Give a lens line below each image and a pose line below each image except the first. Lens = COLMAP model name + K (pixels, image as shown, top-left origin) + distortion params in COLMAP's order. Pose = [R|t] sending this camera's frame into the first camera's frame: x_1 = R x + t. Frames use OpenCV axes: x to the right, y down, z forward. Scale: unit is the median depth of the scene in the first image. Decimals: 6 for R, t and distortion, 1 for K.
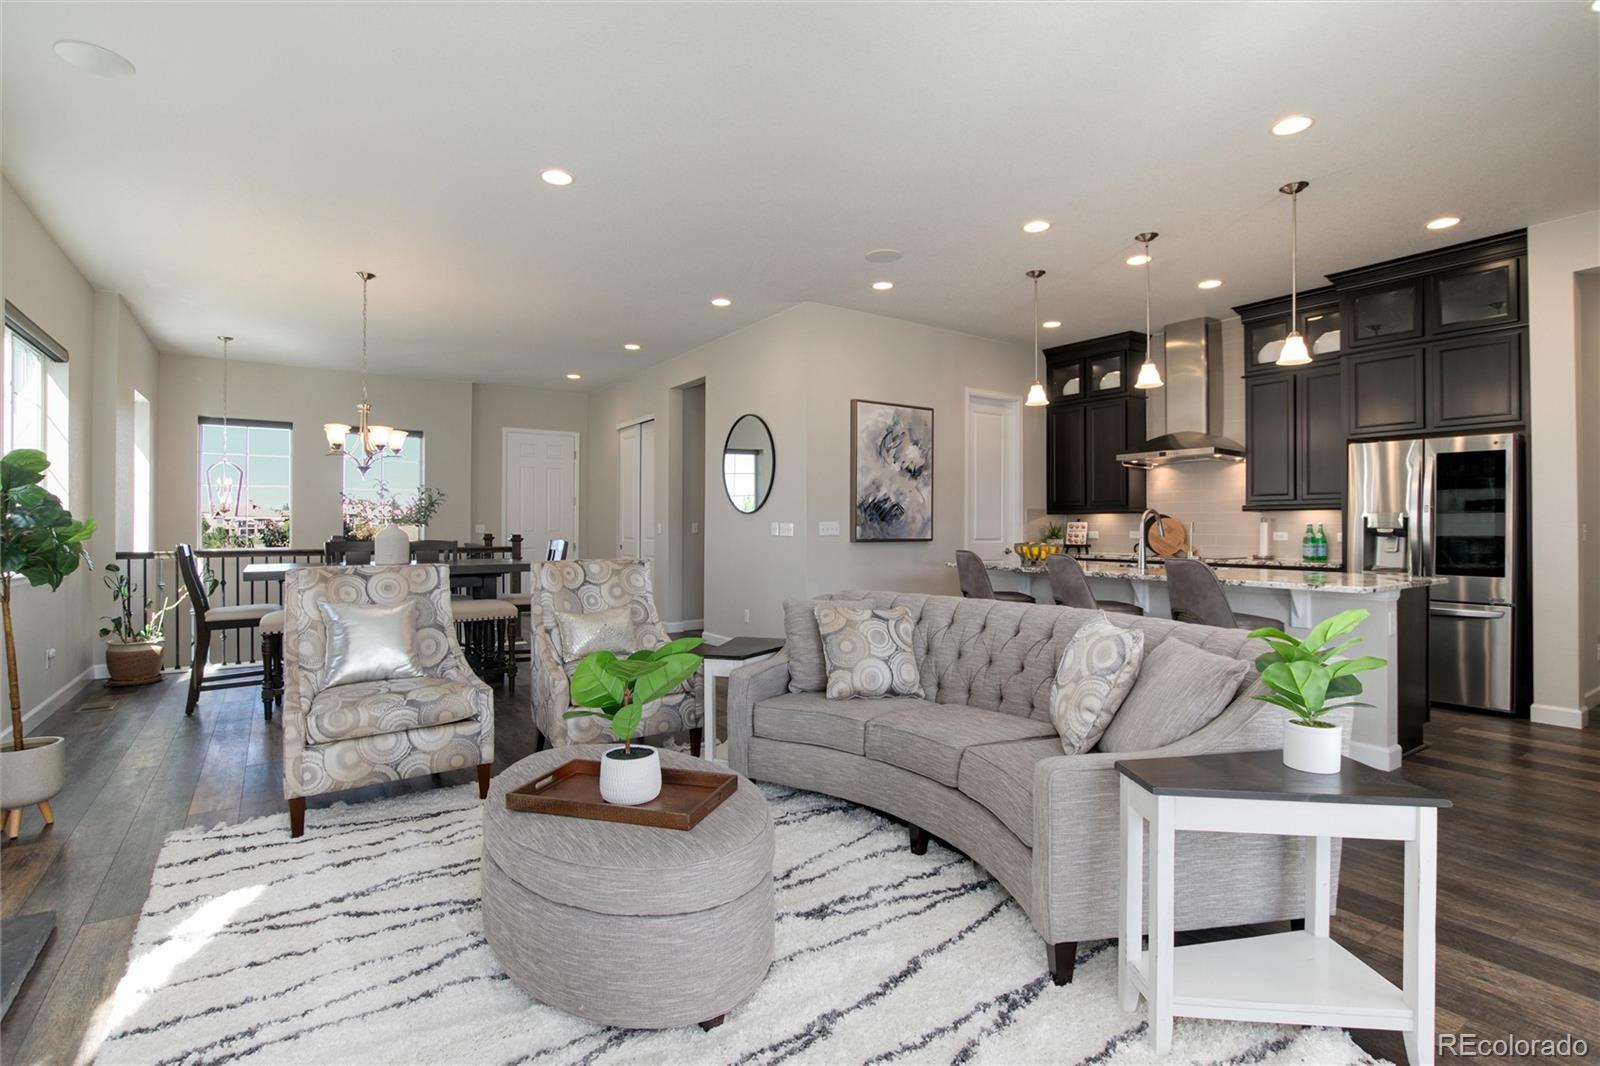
lens RADIAL K [[770.2, 0, 801.1], [0, 770.2, 524.0], [0, 0, 1]] dist [-0.021480, 0.003483]
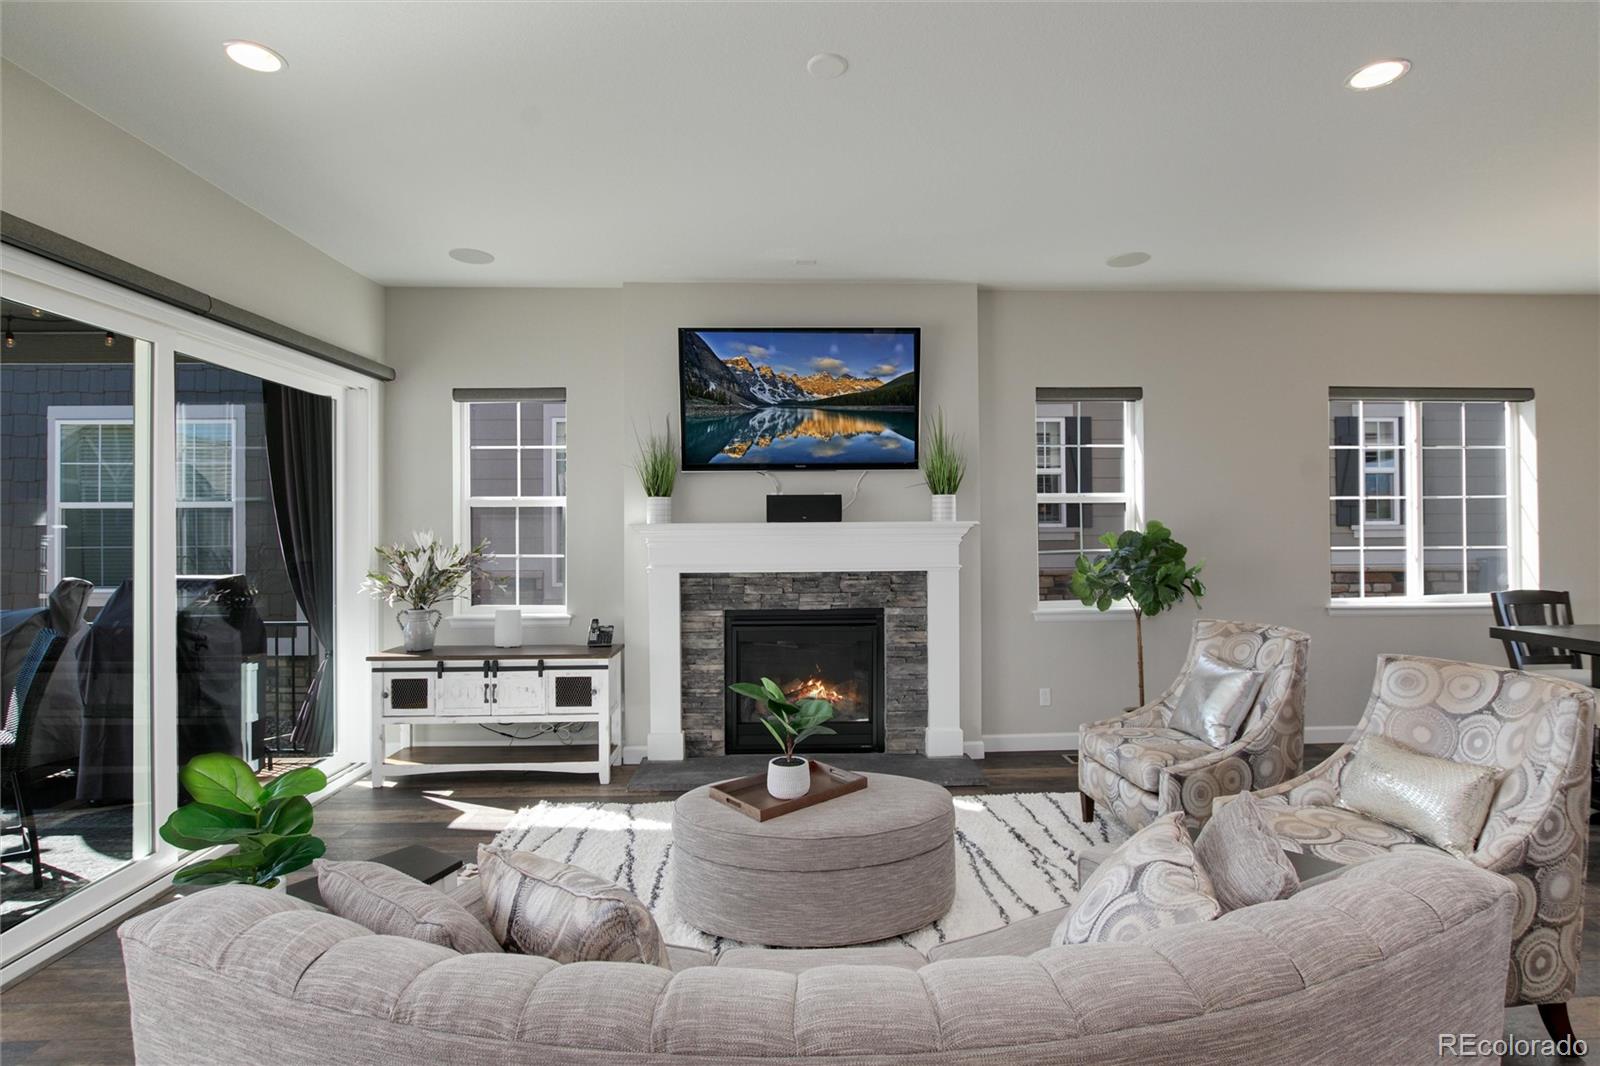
lens RADIAL K [[761.2, 0, 800.3], [0, 761.2, 524.6], [0, 0, 1]] dist [-0.036921, 0.015942]
pose [[-0.535583, 0.001452, -0.844482, 0.303755], [0.008952, 0.999952, -0.003959, -0.042410], [0.844435, -0.009681, -0.535570, 0.567554]]
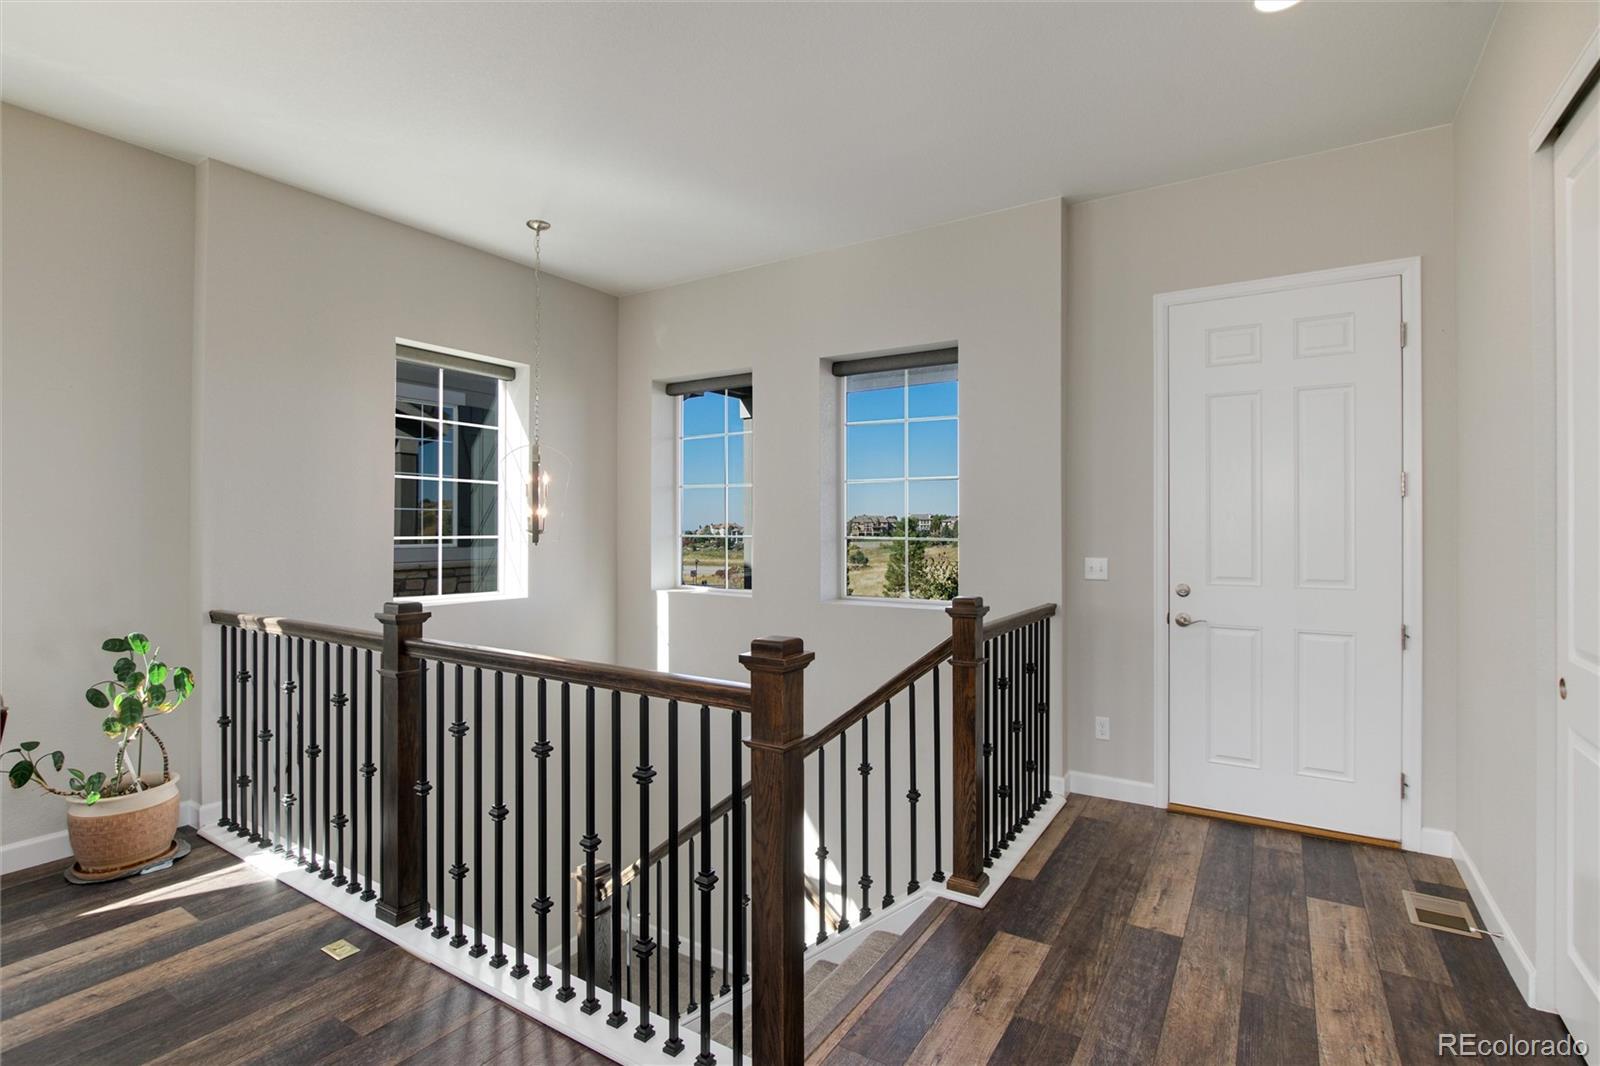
lens RADIAL K [[755.1, 0, 800.4], [0, 755.1, 524.4], [0, 0, 1]] dist [-0.021937, 0.005053]
pose [[0.392242, -0.005312, -0.919847, -0.193665], [0.002728, 0.999986, -0.004612, -0.022850], [0.919858, -0.000701, 0.392251, 1.101137]]
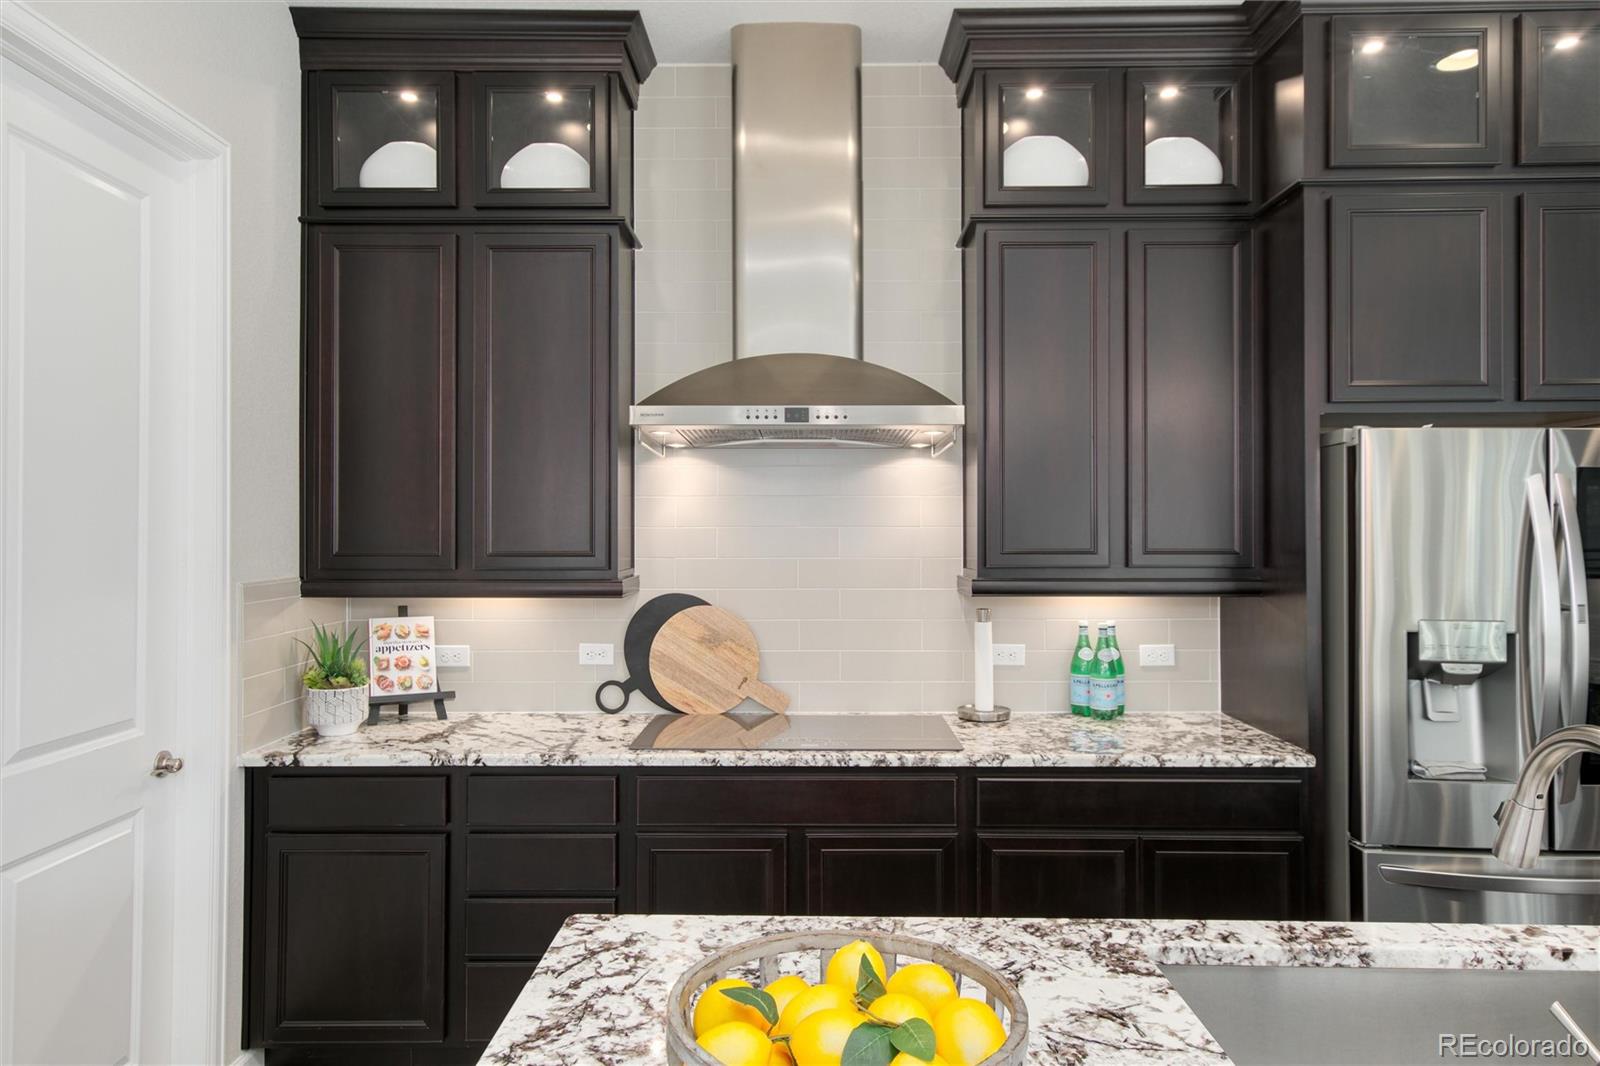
lens RADIAL K [[1038.2, 0, 801.4], [0, 1038.2, 519.9], [0, 0, 1]] dist [0.001760, 0.022015]
pose [[0.570855, 0.006534, 0.821025, 0.136634], [-0.000557, 0.999971, -0.007570, -0.047590], [-0.821050, 0.003864, 0.570843, 0.783584]]
